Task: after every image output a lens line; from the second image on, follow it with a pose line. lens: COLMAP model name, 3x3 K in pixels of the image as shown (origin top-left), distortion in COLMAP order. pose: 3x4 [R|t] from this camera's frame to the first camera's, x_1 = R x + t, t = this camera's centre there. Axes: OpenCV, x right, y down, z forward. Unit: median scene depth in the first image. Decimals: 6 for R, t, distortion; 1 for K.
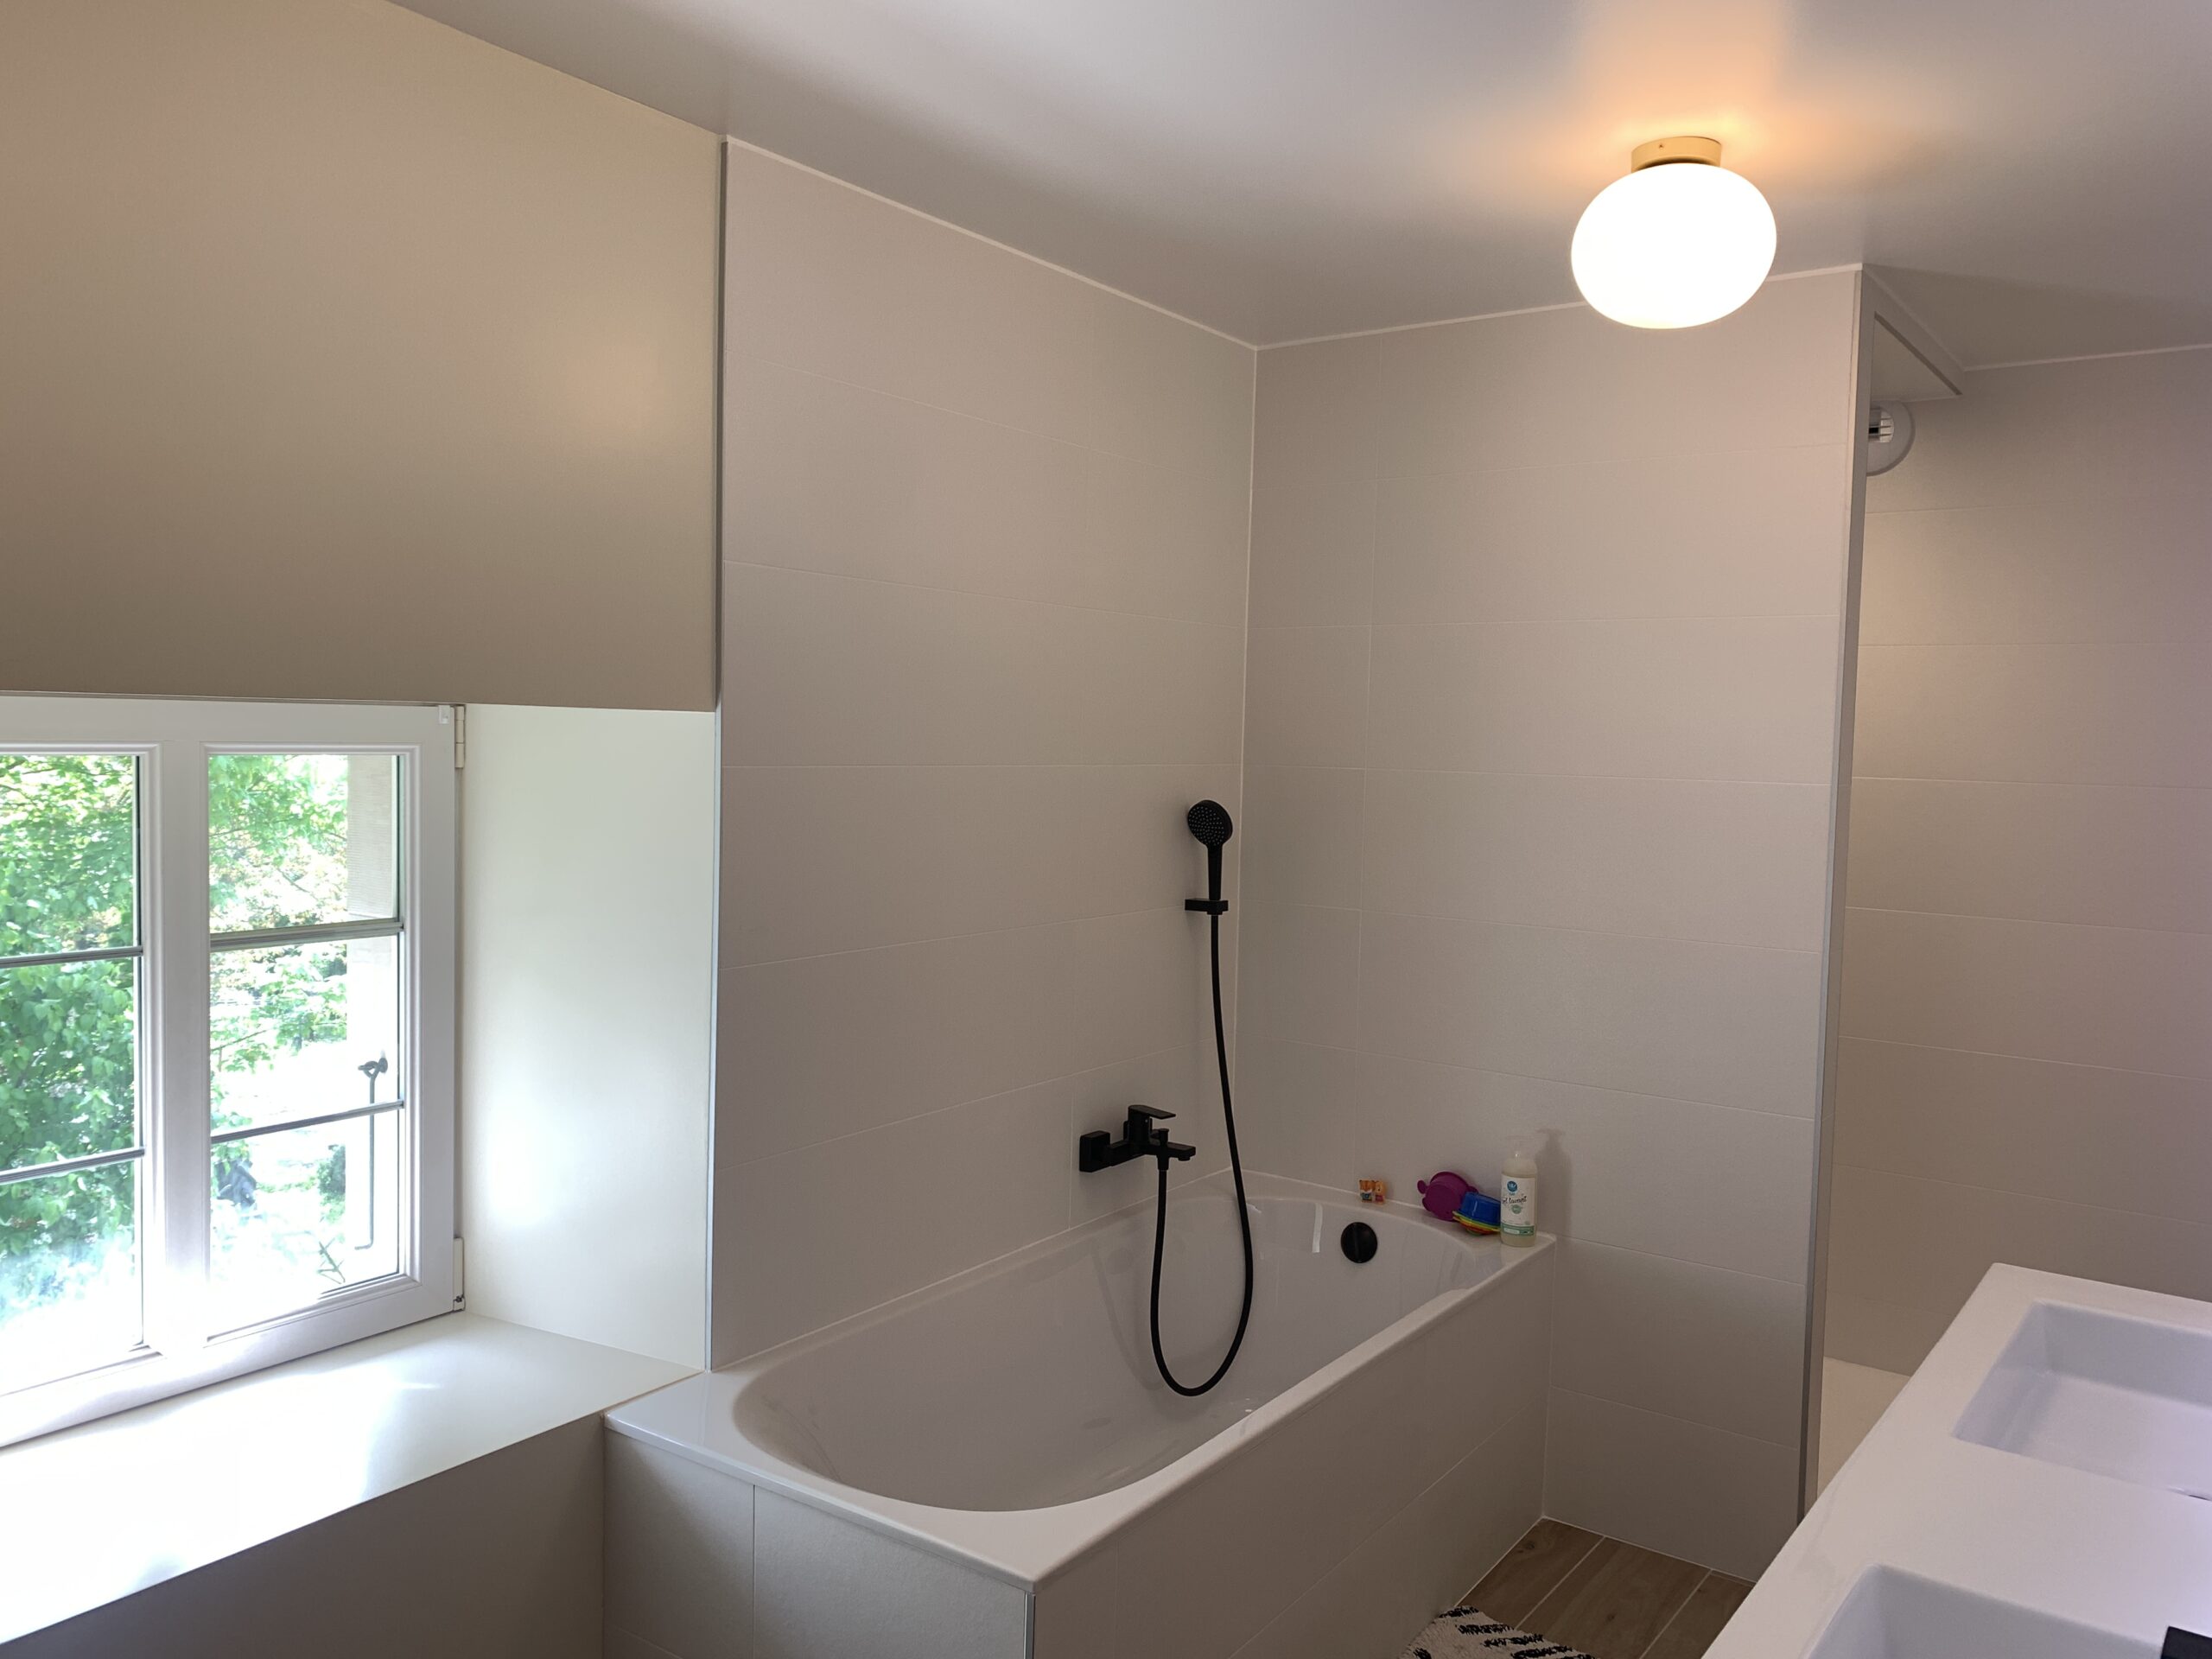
lens RADIAL K [[1688.3, 0, 1106.0], [0, 1688.3, 829.5], [0, 0, 1]] dist [0.014727, -0.015361]
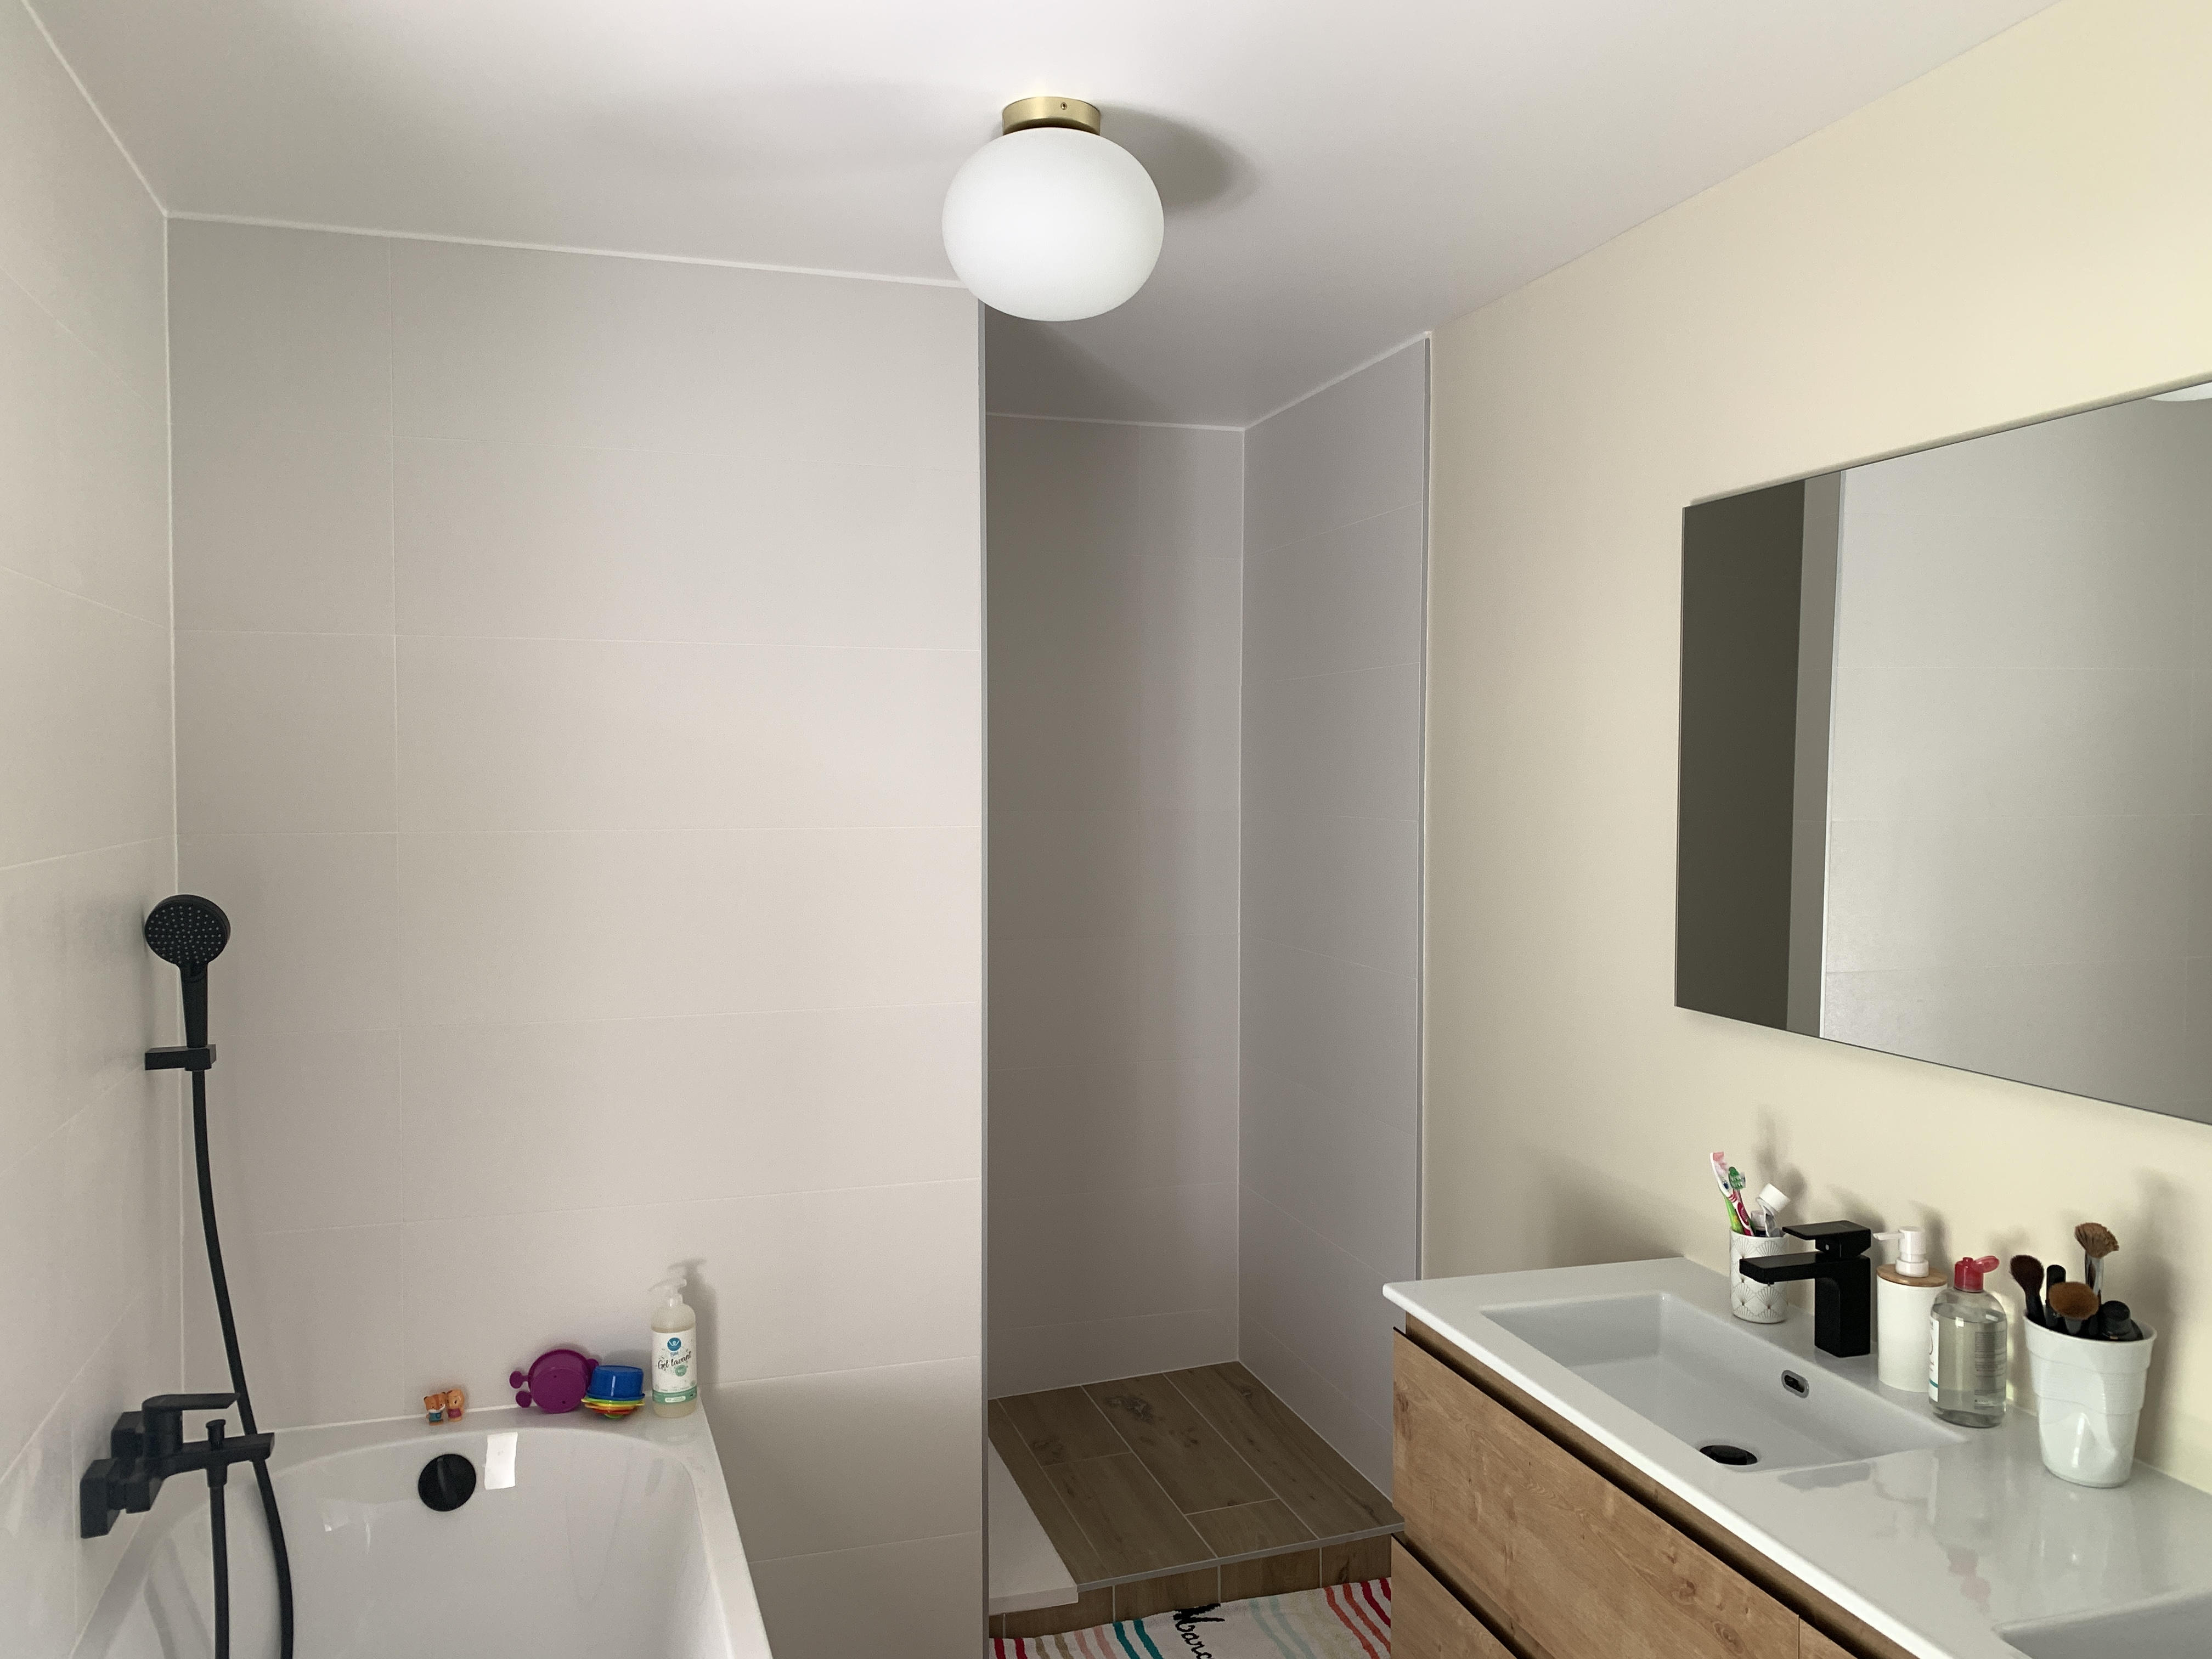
lens RADIAL K [[1688.3, 0, 1106.0], [0, 1688.3, 829.5], [0, 0, 1]] dist [0.014727, -0.015361]
pose [[0.574362, -0.055839, 0.816695, -0.272825], [0.053764, 0.998090, 0.030431, -0.044665], [-0.816834, 0.026431, 0.576267, 0.345832]]
